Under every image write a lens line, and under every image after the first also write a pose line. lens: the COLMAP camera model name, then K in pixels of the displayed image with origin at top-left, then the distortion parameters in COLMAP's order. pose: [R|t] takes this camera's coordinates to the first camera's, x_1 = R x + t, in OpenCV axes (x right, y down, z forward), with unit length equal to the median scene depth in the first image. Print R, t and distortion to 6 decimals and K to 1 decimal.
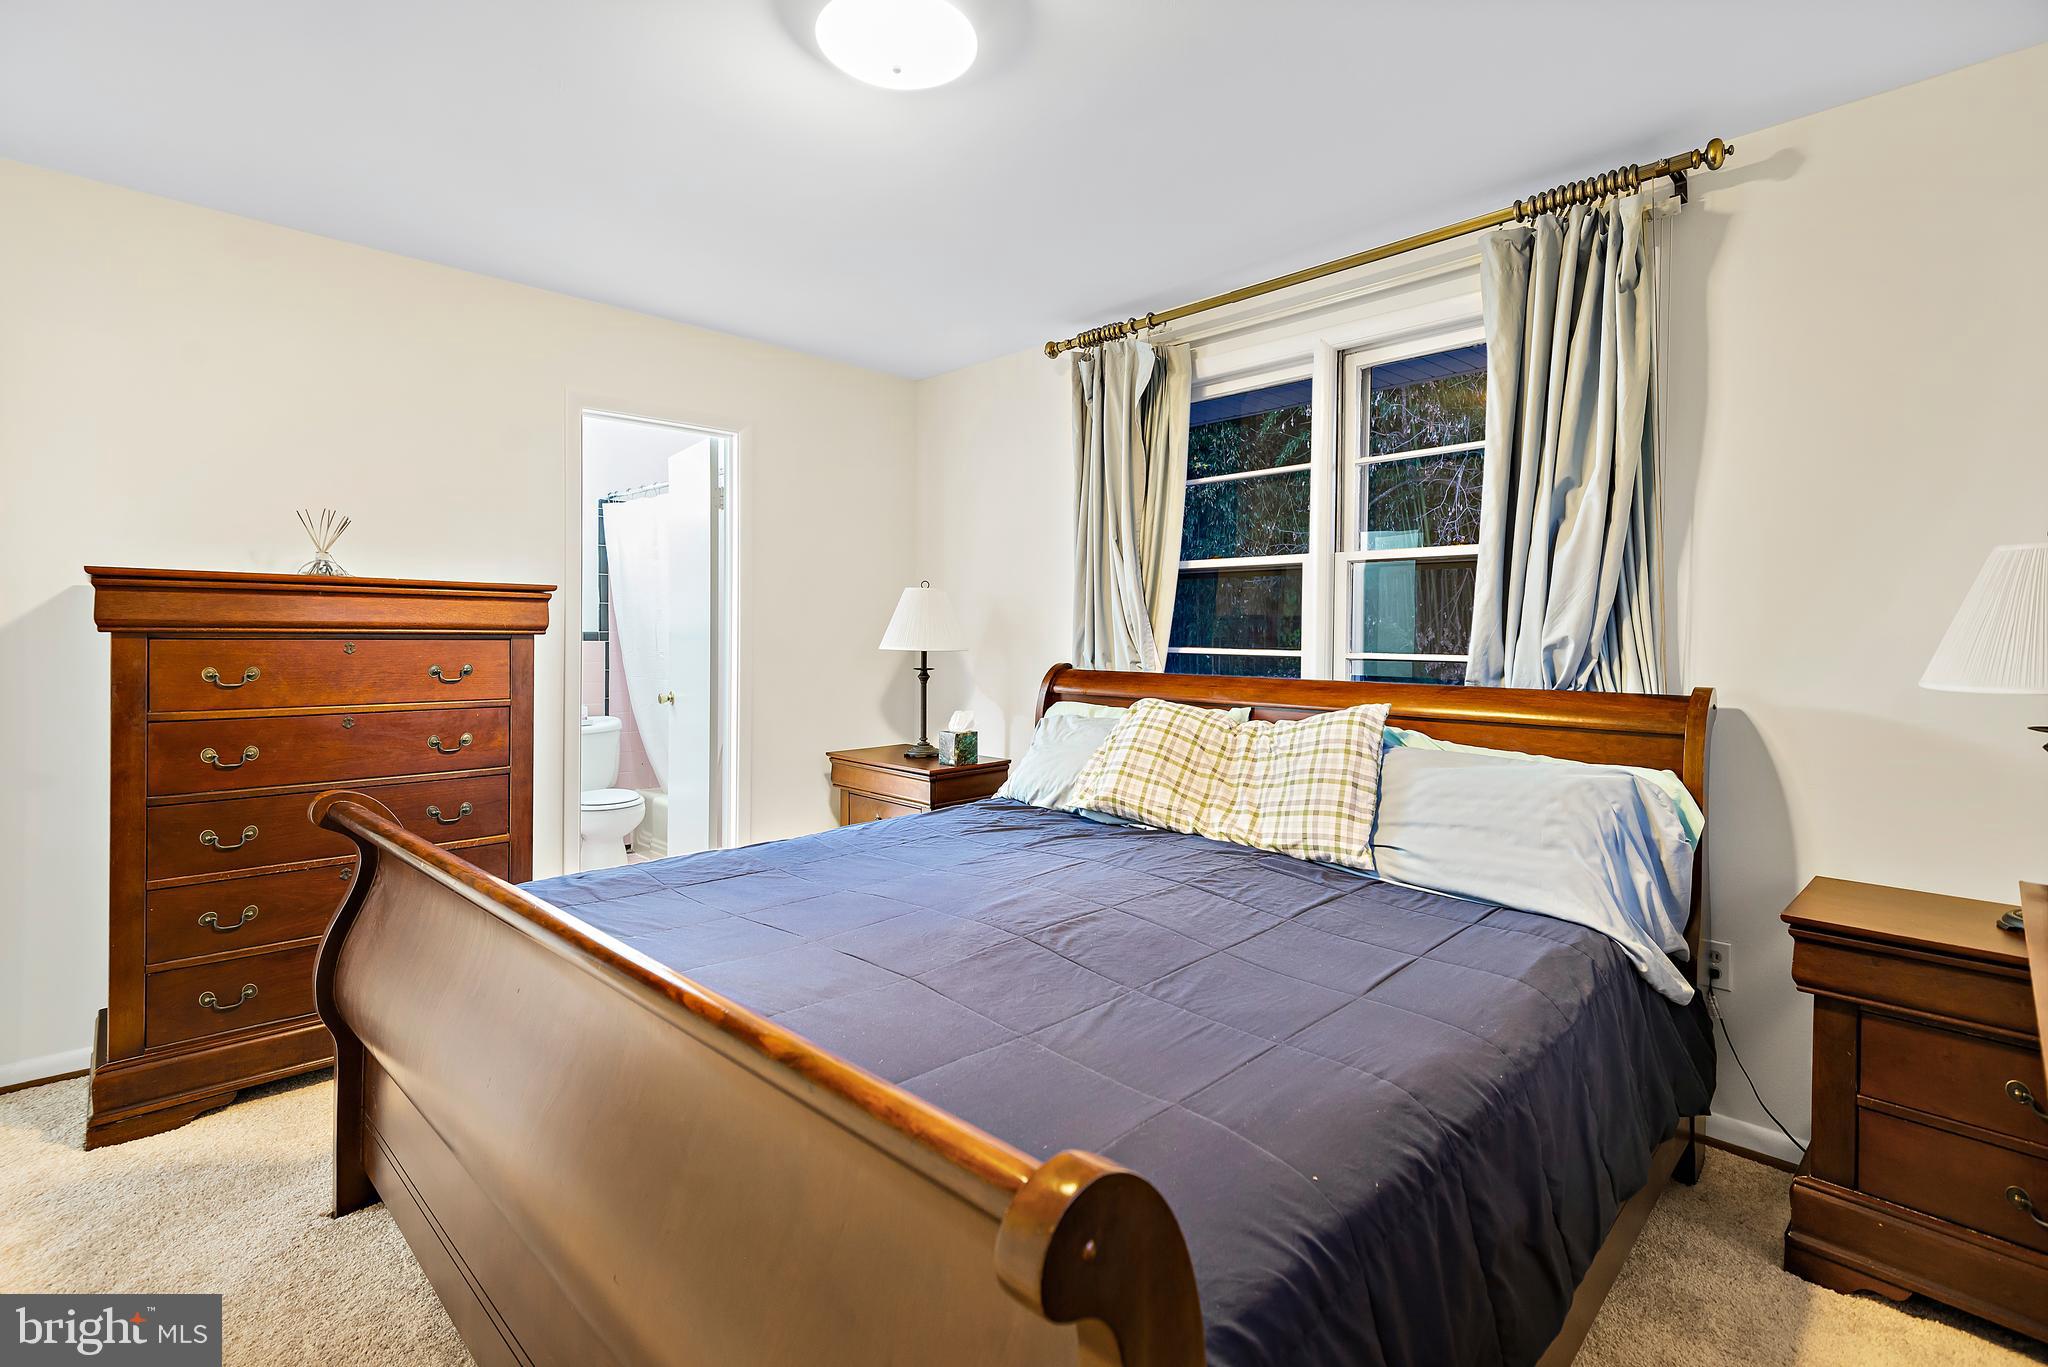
lens RADIAL K [[929.9, 0, 1024.5], [0, 929.9, 635.6], [0, 0, 1]] dist [0.032623, -0.016649]
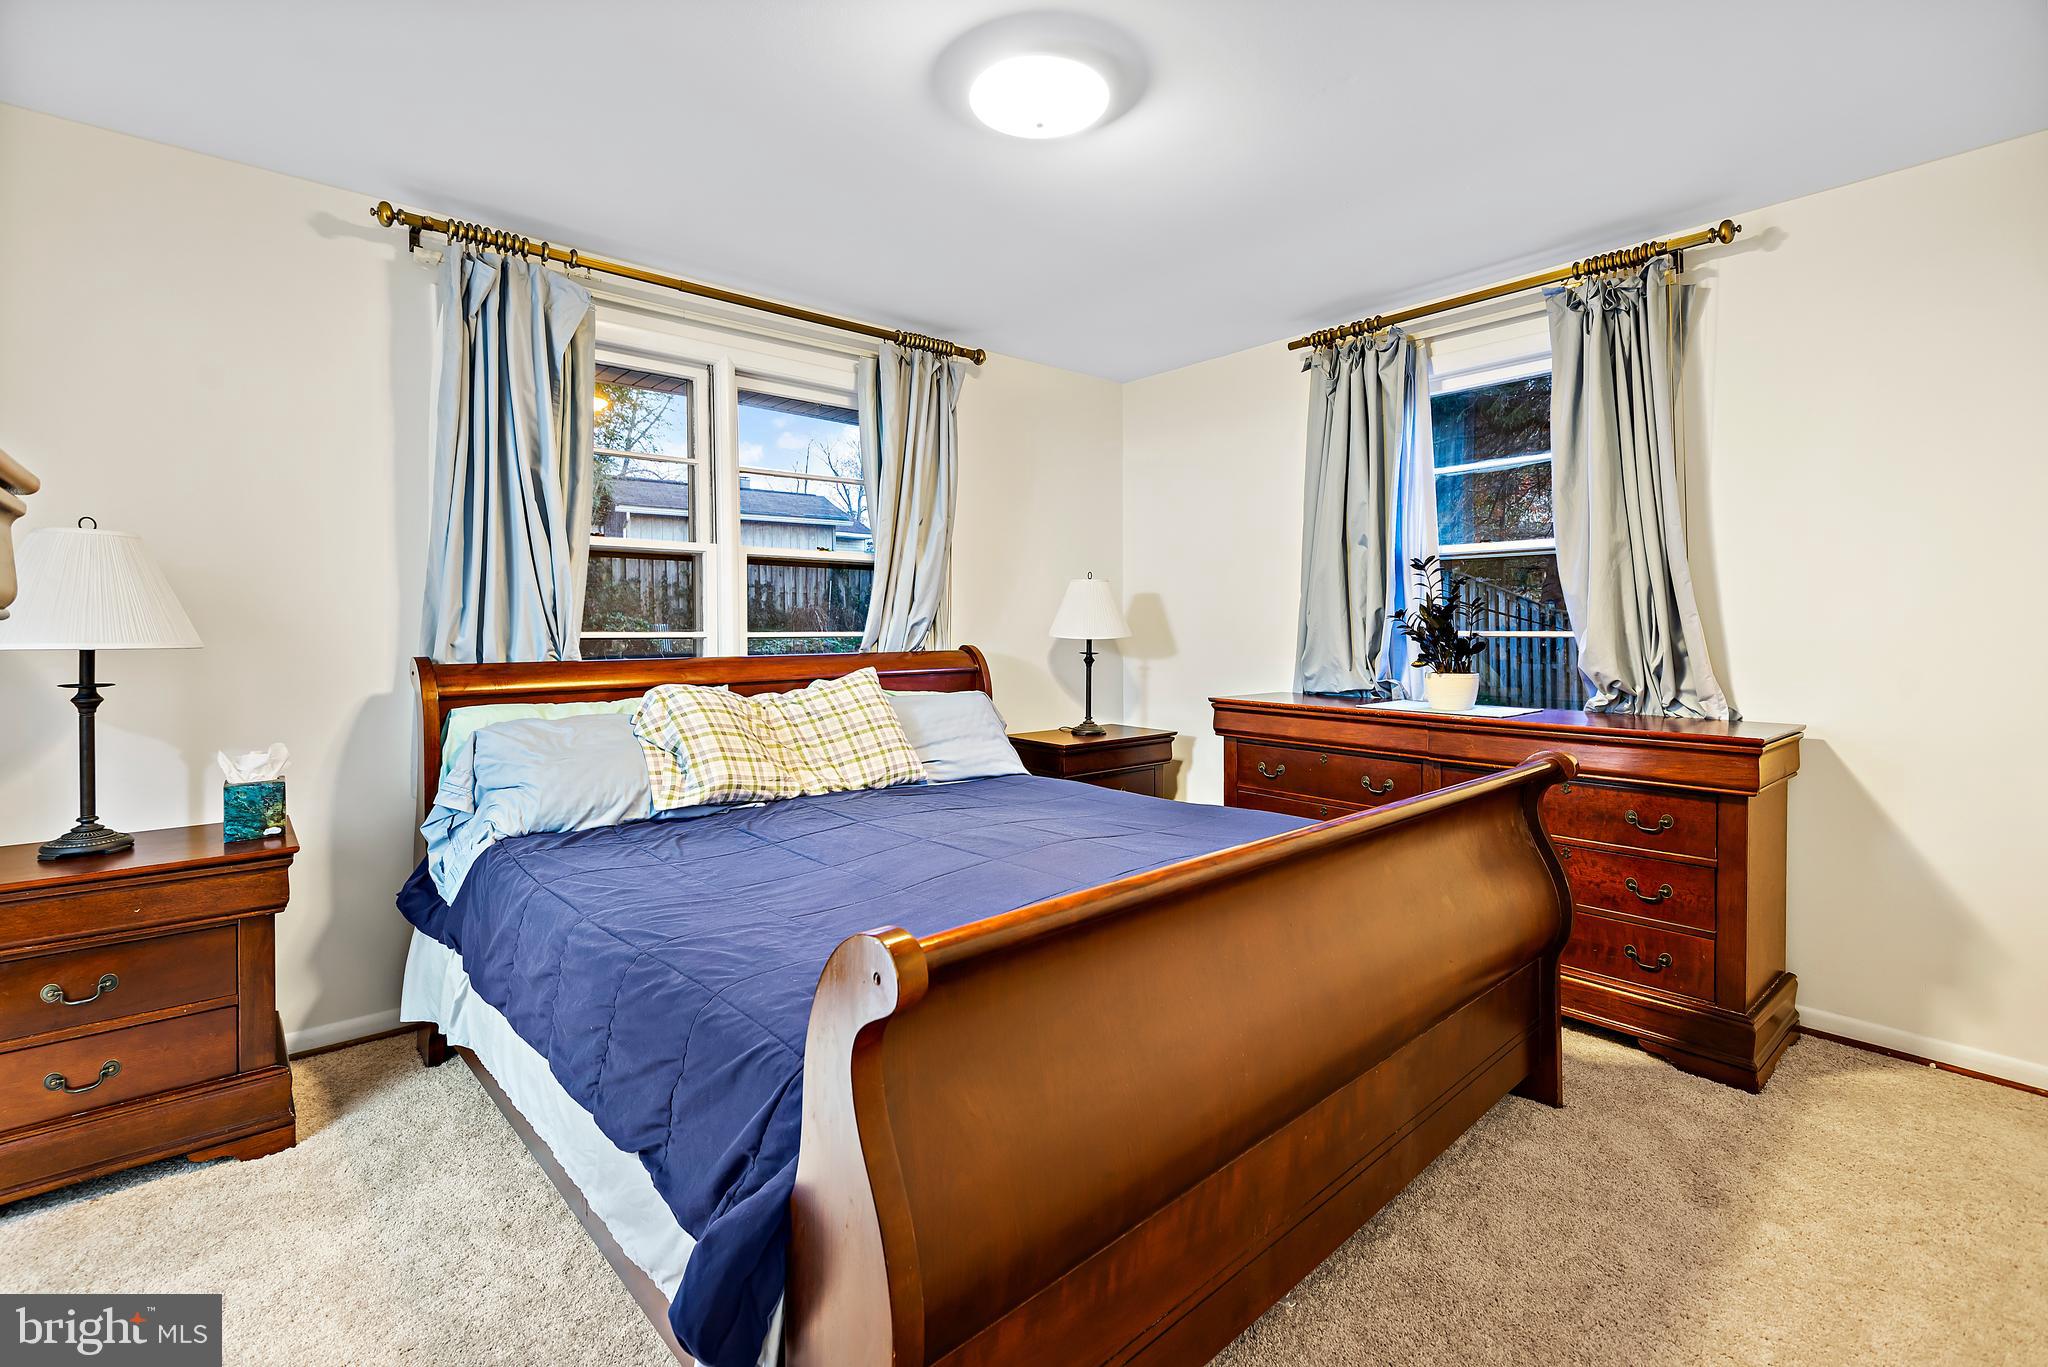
lens RADIAL K [[915.3, 0, 1026.3], [0, 915.3, 665.4], [0, 0, 1]] dist [0.037650, -0.027325]
pose [[0.045877, -0.052767, 0.997552, -0.872455], [0.003132, 0.998607, 0.052678, -0.000786], [-0.998942, 0.000708, 0.045978, 0.660034]]
